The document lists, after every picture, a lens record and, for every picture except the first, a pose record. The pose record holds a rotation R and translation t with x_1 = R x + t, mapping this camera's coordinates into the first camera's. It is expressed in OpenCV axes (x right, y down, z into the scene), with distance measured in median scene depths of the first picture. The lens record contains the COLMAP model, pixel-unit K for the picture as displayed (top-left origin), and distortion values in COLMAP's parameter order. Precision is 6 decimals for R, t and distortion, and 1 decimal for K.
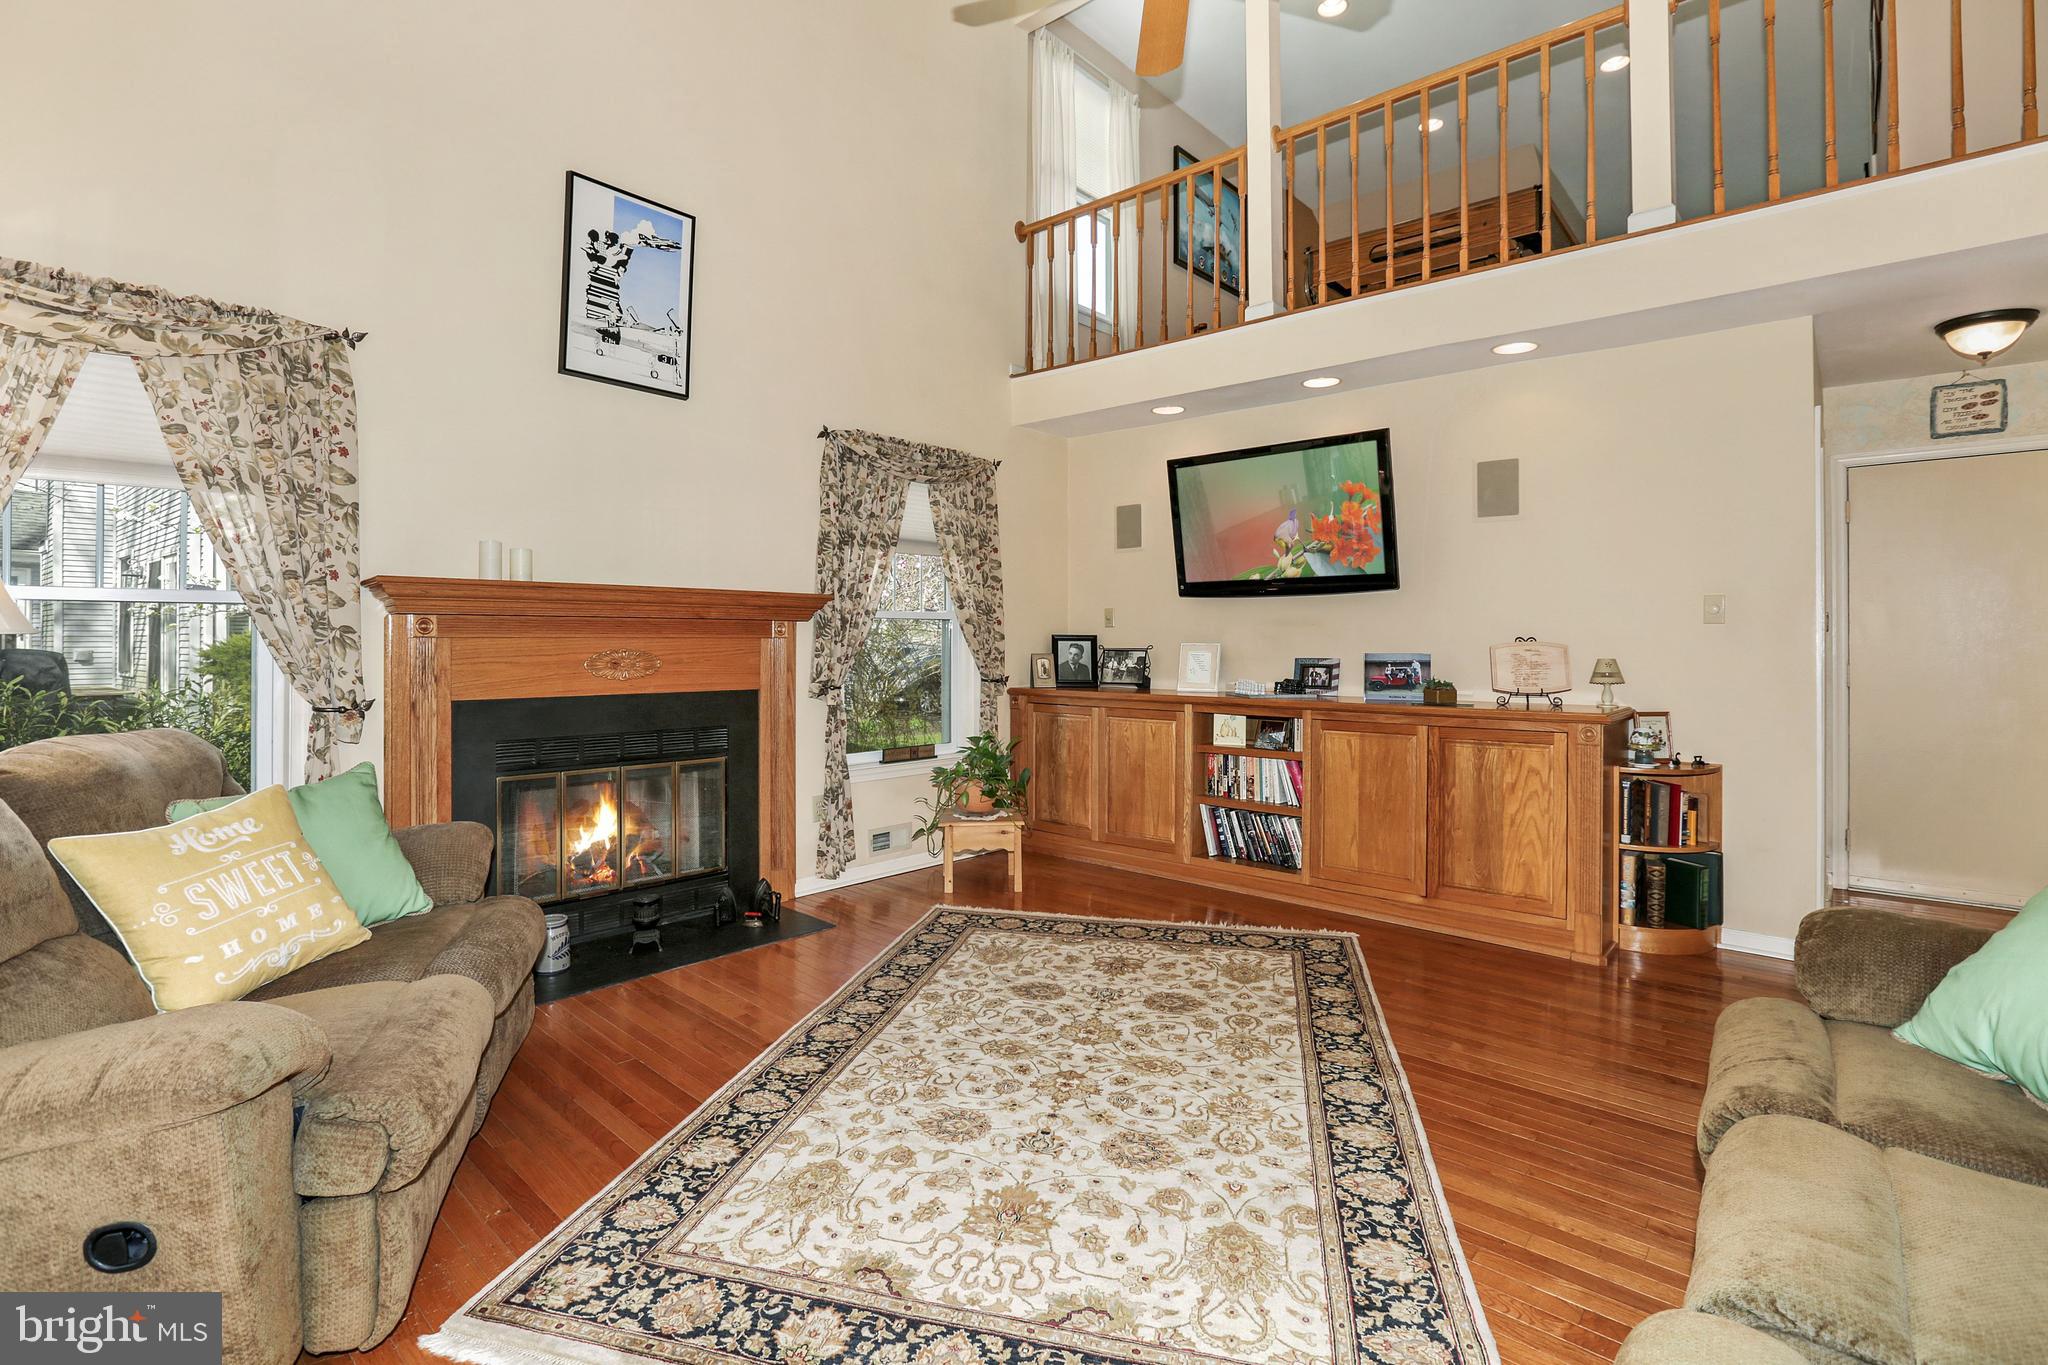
lens RADIAL K [[959.1, 0, 1016.0], [0, 959.1, 635.2], [0, 0, 1]] dist [-0.060853, 0.025466]
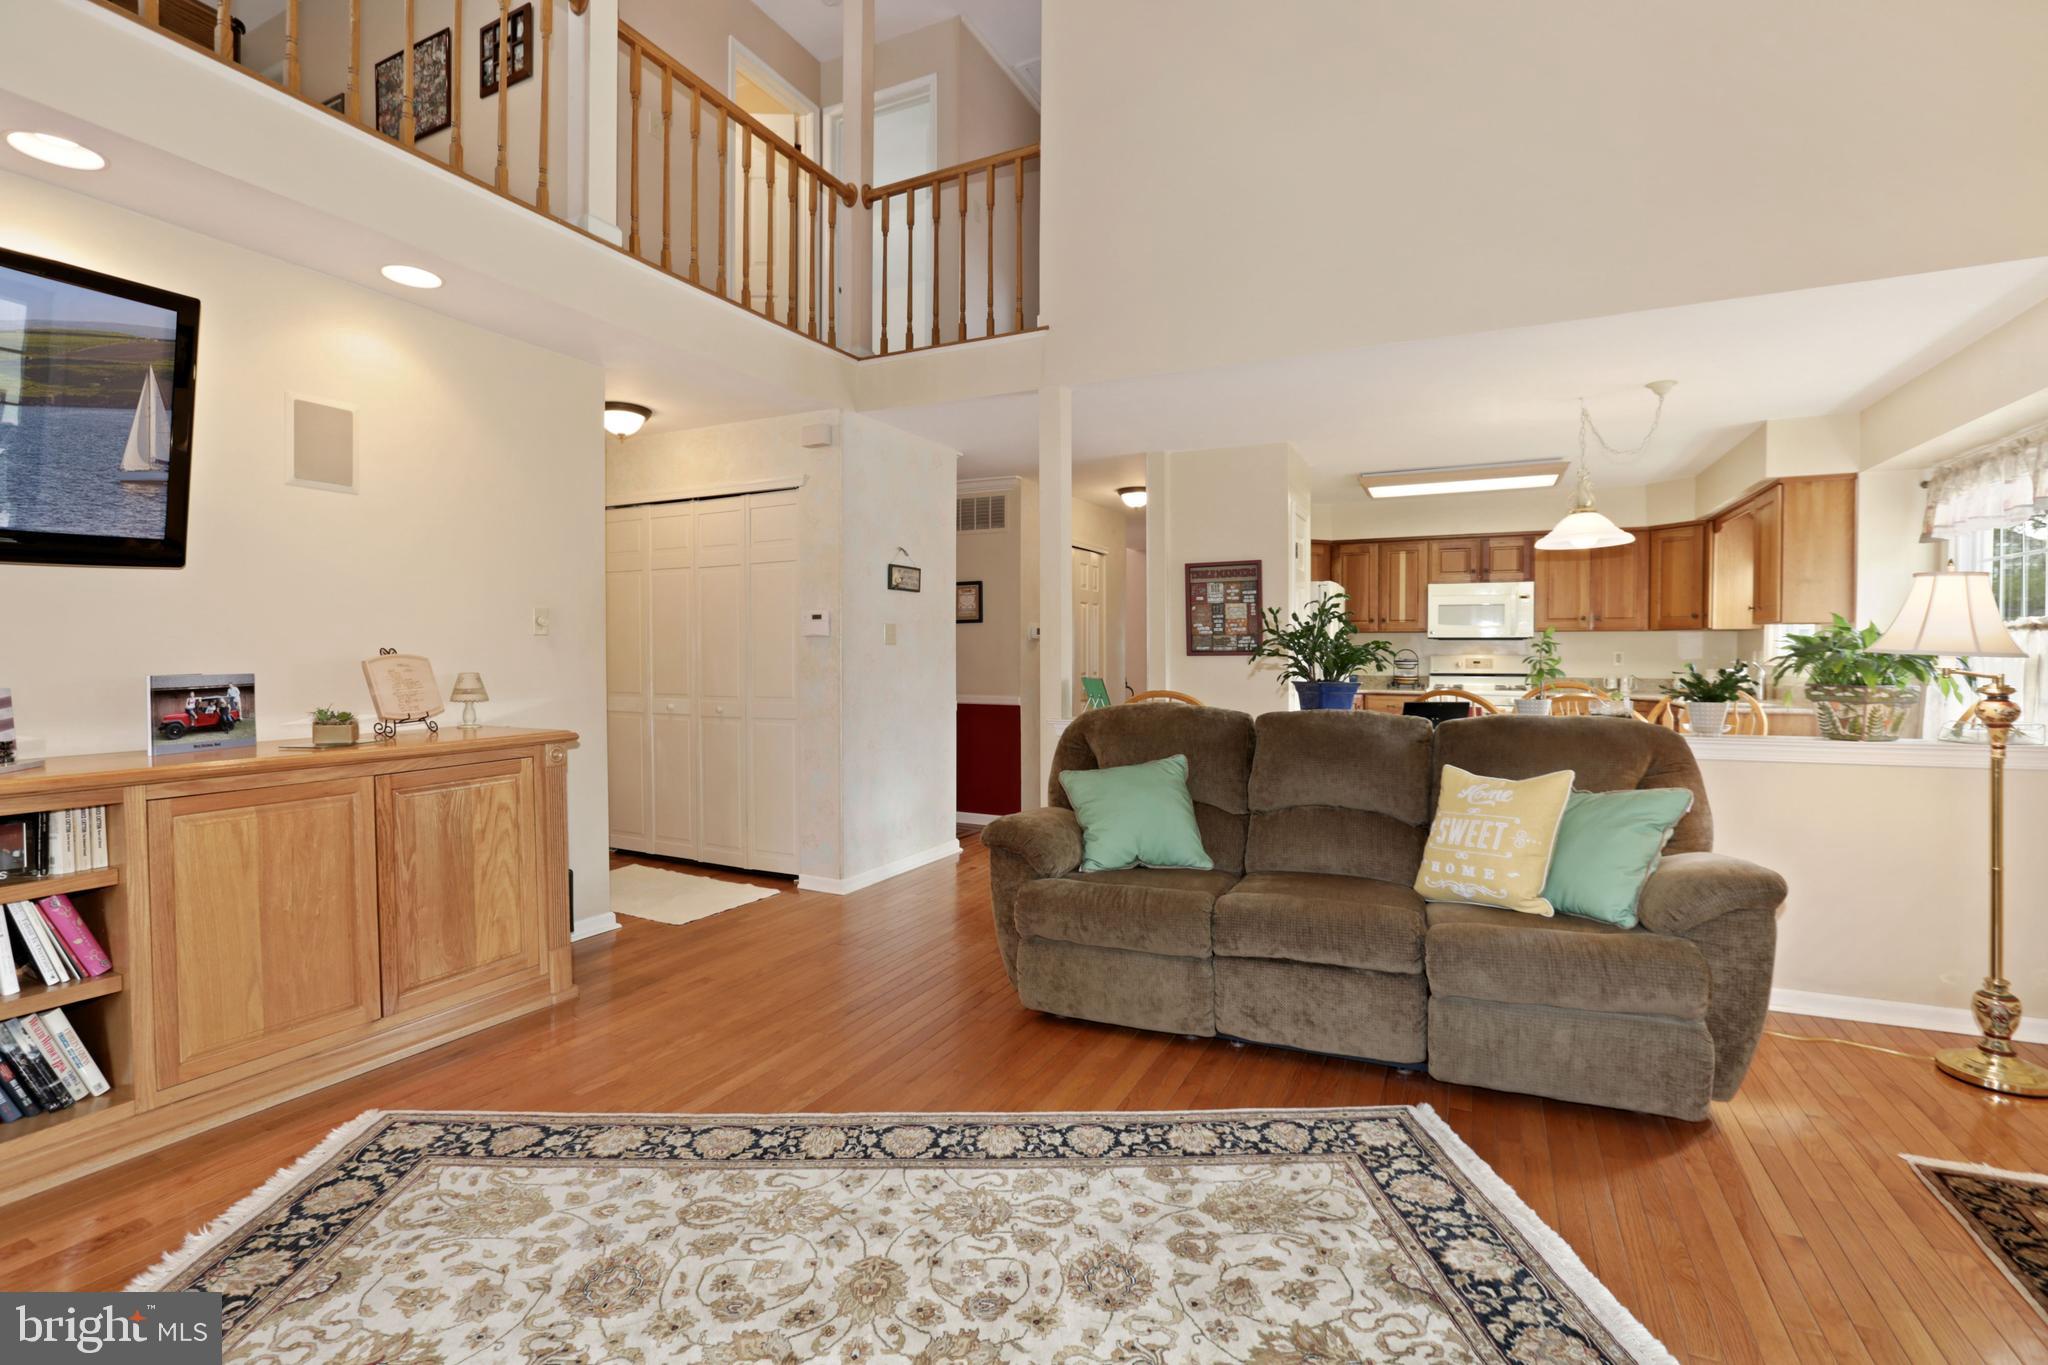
lens RADIAL K [[920.8, 0, 1028.0], [0, 920.8, 671.8], [0, 0, 1]] dist [-0.056765, 0.019868]
pose [[-0.277709, -0.023774, 0.960371, -0.398210], [-0.005704, 0.999717, 0.023099, 0.001696], [-0.960648, 0.000937, -0.277766, 0.868269]]
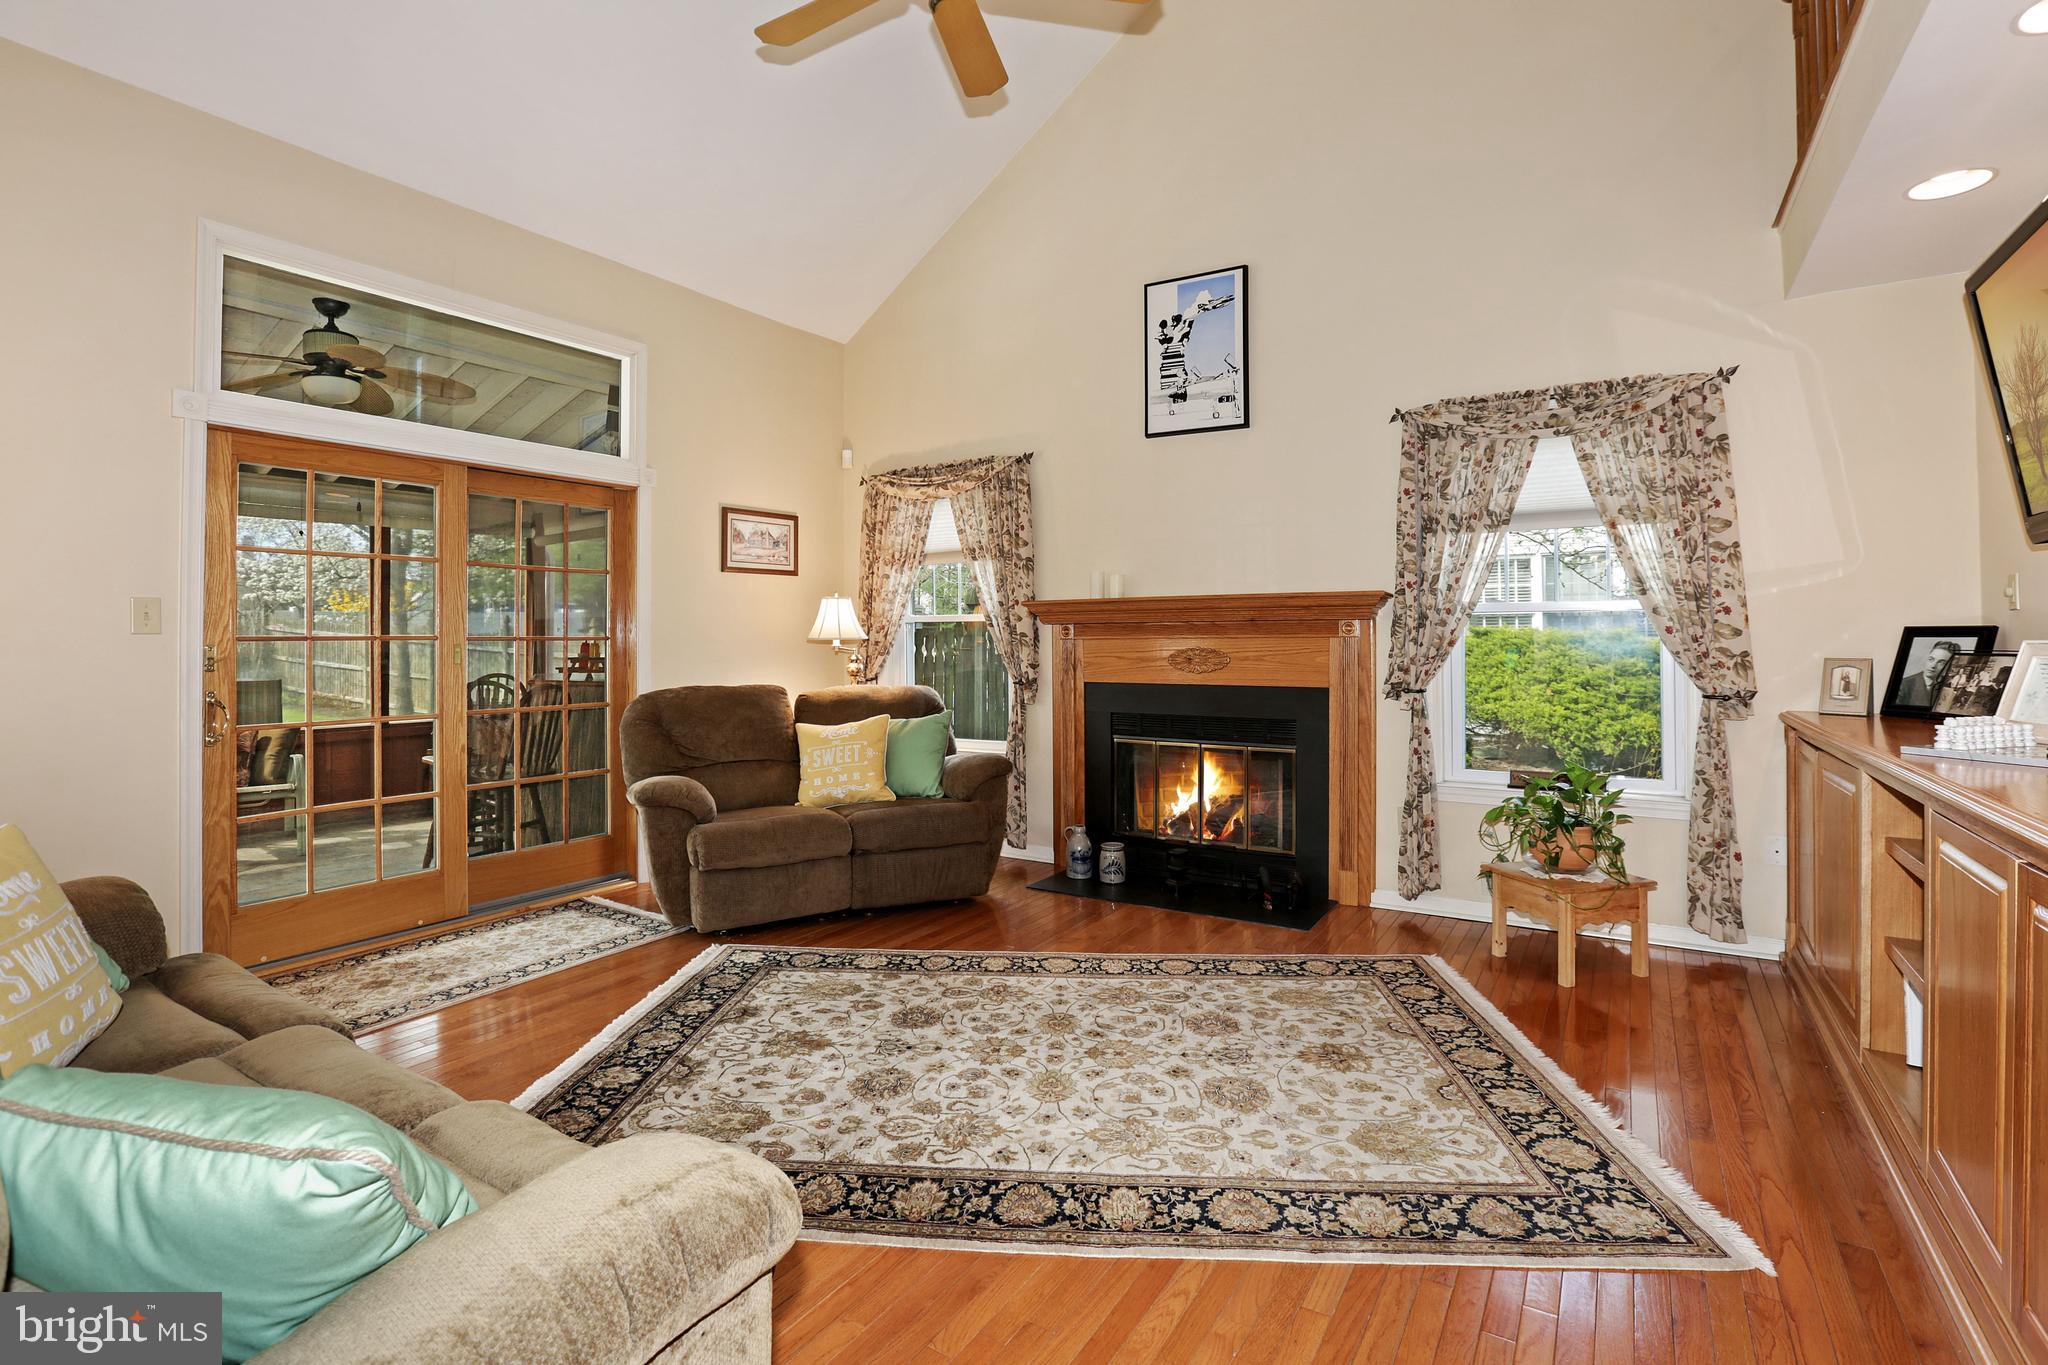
lens RADIAL K [[961.7, 0, 1021.7], [0, 961.7, 627.7], [0, 0, 1]] dist [-0.084478, 0.047599]
pose [[0.156169, -0.017632, -0.987573, 0.880084], [0.008847, 0.999826, -0.016452, 0.008419], [0.987691, -0.006168, 0.156298, 0.670055]]
